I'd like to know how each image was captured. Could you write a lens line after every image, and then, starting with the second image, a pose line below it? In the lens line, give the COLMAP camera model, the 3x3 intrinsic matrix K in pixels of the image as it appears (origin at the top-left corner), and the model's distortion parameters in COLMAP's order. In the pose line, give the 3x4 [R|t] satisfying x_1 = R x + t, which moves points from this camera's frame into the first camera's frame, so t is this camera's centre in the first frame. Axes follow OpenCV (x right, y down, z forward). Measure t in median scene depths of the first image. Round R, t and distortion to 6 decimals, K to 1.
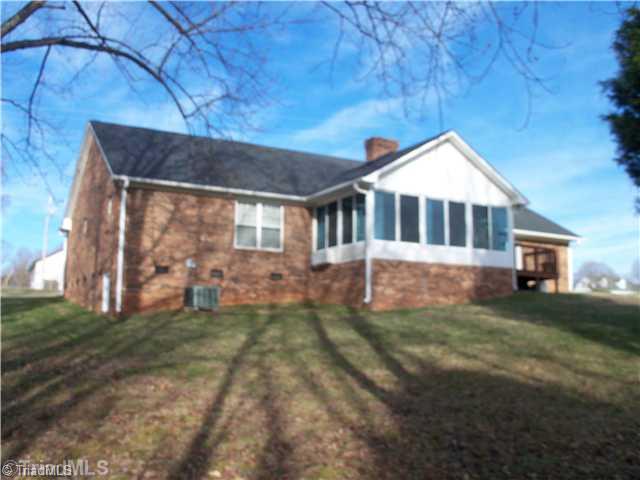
lens RADIAL K [[643.8, 0, 303.8], [0, 643.8, 237.3], [0, 0, 1]] dist [-0.290787, 0.329402]
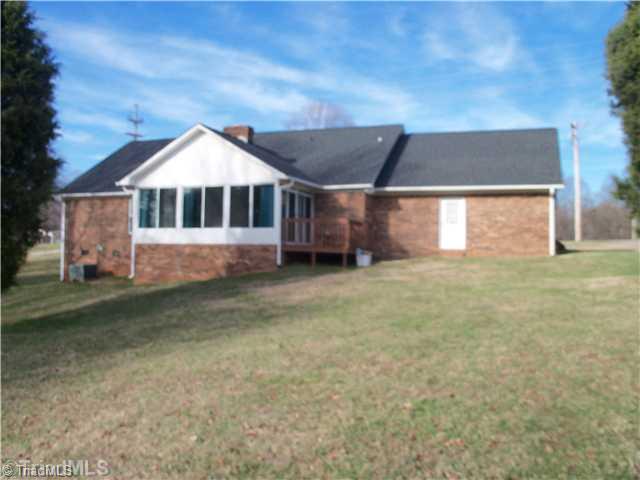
lens RADIAL K [[643.8, 0, 303.8], [0, 643.8, 237.3], [0, 0, 1]] dist [-0.290787, 0.329402]
pose [[0.691039, -0.028338, -0.722262, 1.188403], [0.100134, 0.993350, 0.056831, -0.016569], [0.715848, -0.111595, 0.689280, 0.355050]]
